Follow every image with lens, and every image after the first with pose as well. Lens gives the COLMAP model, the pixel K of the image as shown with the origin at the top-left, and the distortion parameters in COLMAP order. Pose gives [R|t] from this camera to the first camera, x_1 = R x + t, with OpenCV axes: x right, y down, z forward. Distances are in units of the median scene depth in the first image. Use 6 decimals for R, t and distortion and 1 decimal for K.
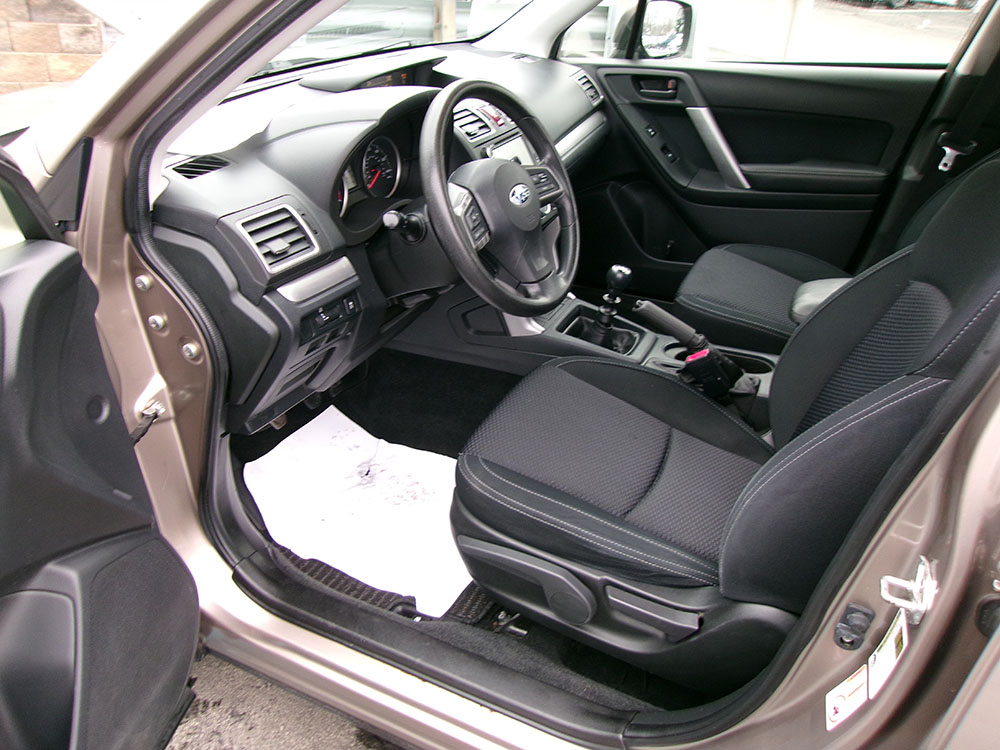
lens RADIAL K [[763.0, 0, 498.4], [0, 763.0, 378.3], [0, 0, 1]] dist [-0.026619, 0.043552]
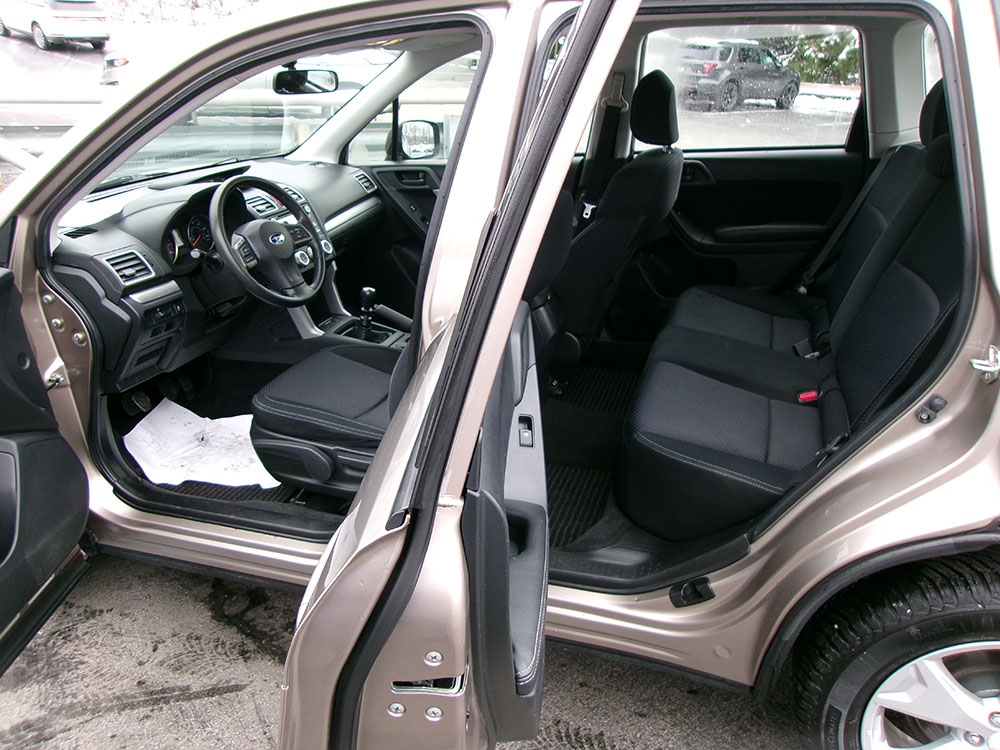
lens RADIAL K [[763.0, 0, 500.1], [0, 763.0, 380.8], [0, 0, 1]] dist [-0.026619, 0.043552]
pose [[0.989732, -0.087434, 0.113071, 0.298241], [0.100893, 0.987710, -0.119375, 0.325985], [-0.101244, 0.129557, 0.986390, -0.690987]]
